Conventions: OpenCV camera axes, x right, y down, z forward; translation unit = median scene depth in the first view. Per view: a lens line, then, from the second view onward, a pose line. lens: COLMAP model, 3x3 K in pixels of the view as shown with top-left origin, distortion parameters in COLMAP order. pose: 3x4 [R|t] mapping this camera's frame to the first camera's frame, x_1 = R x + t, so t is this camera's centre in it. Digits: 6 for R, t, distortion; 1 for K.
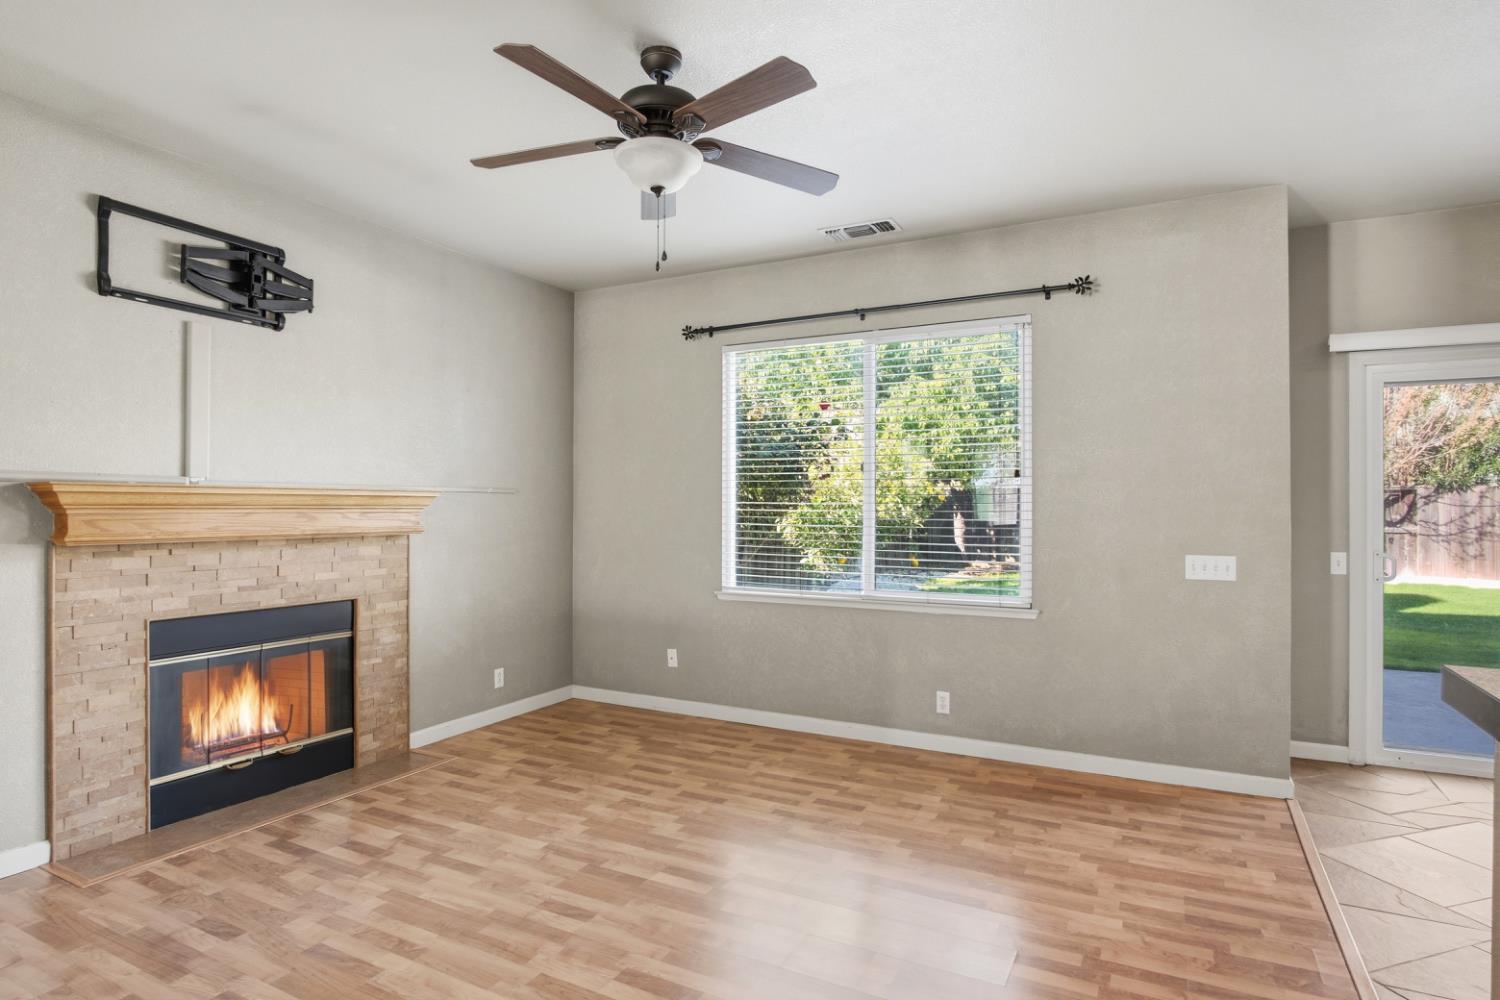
lens RADIAL K [[816.0, 0, 750.0], [0, 816.0, 500.0], [0, 0, 1]] dist [-0.039419, 0.014424]
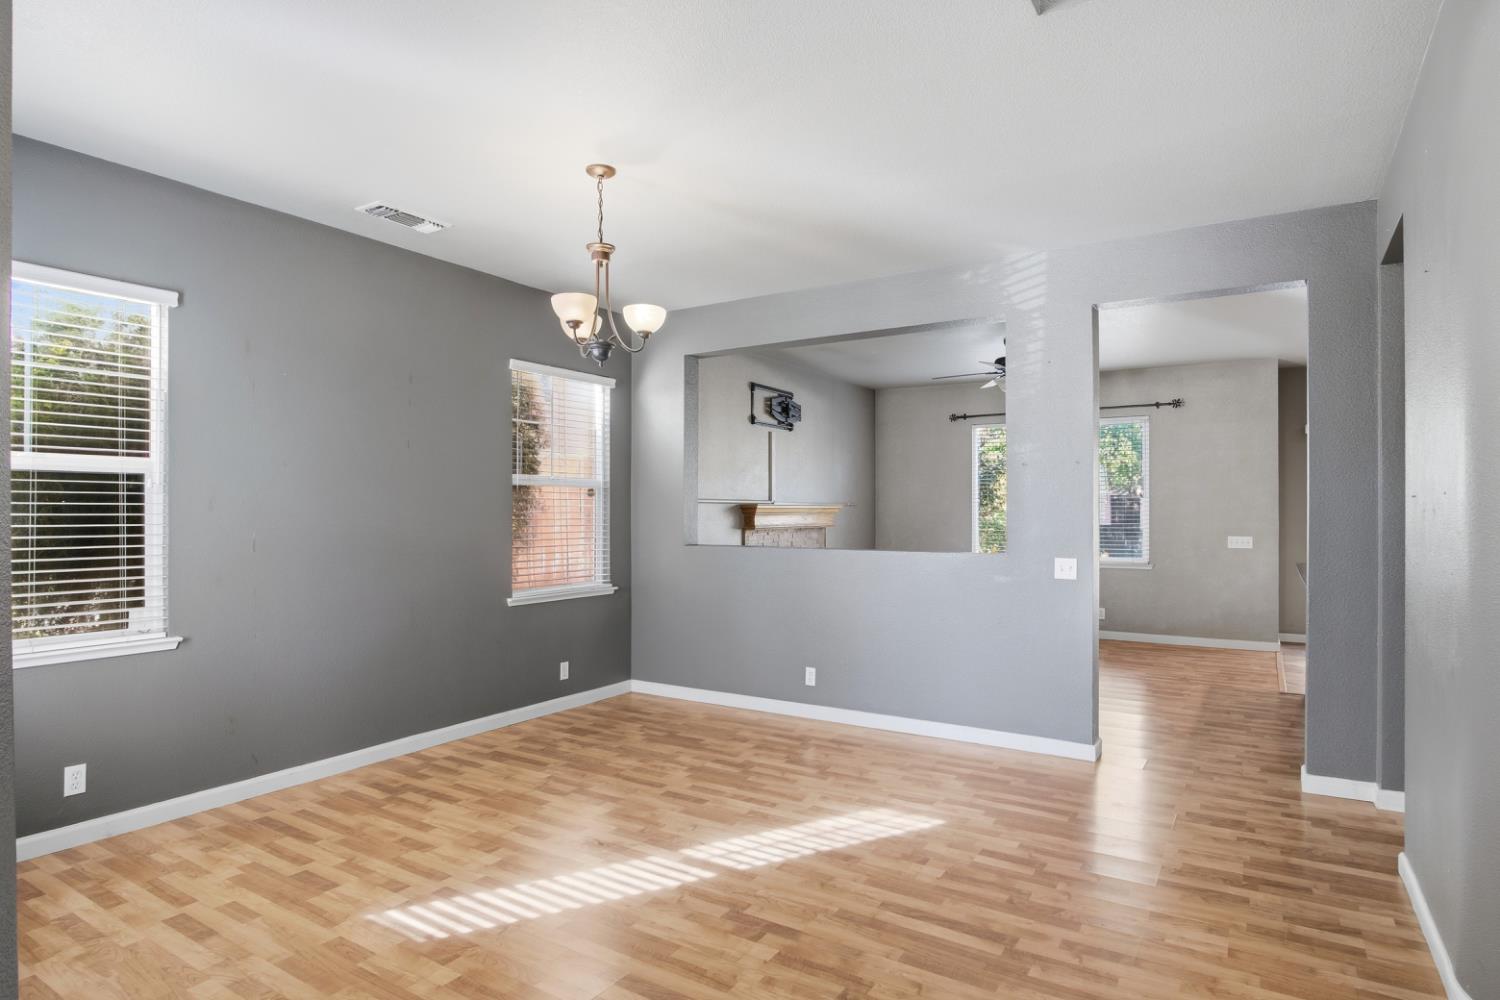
lens RADIAL K [[826.5, 0, 750.7], [0, 826.5, 509.6], [0, 0, 1]] dist [-0.021982, 0.001449]
pose [[0.996913, -0.000358, -0.078515, -0.517194], [0.001005, 0.999966, 0.008206, -0.019223], [0.078509, -0.008260, 0.996879, -1.197927]]
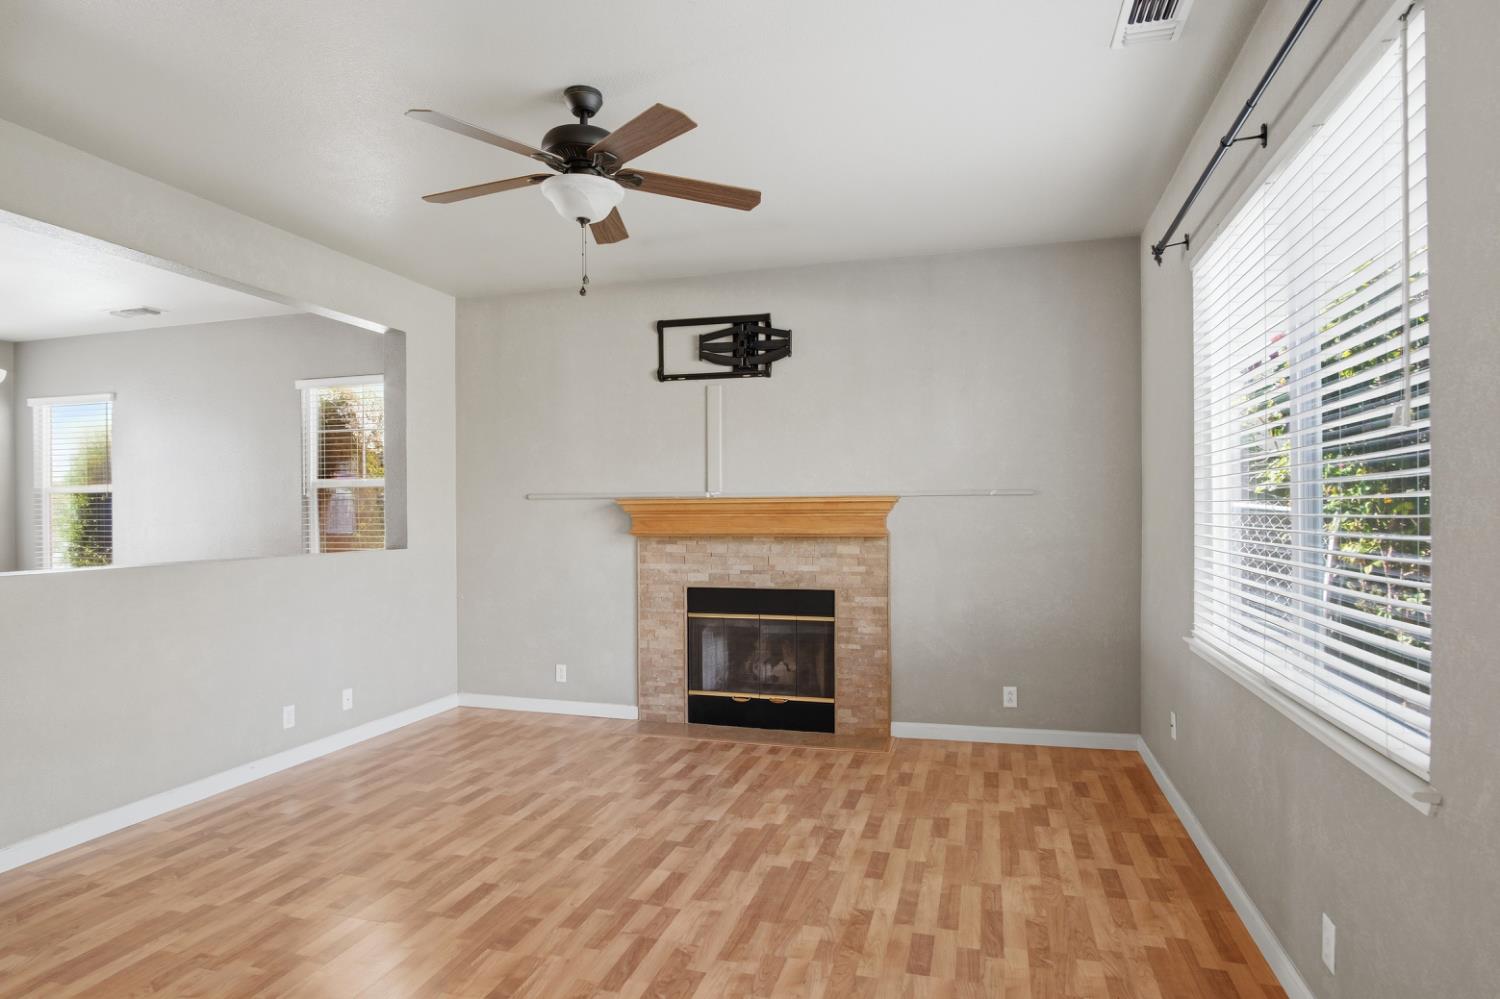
lens RADIAL K [[826.5, 0, 750.7], [0, 826.5, 509.1], [0, 0, 1]] dist [-0.021982, 0.001449]
pose [[0.200002, -0.003606, -0.979789, 0.718389], [0.014996, 0.999887, -0.000619, 0.004247], [0.979681, -0.014569, 0.200033, 0.696887]]
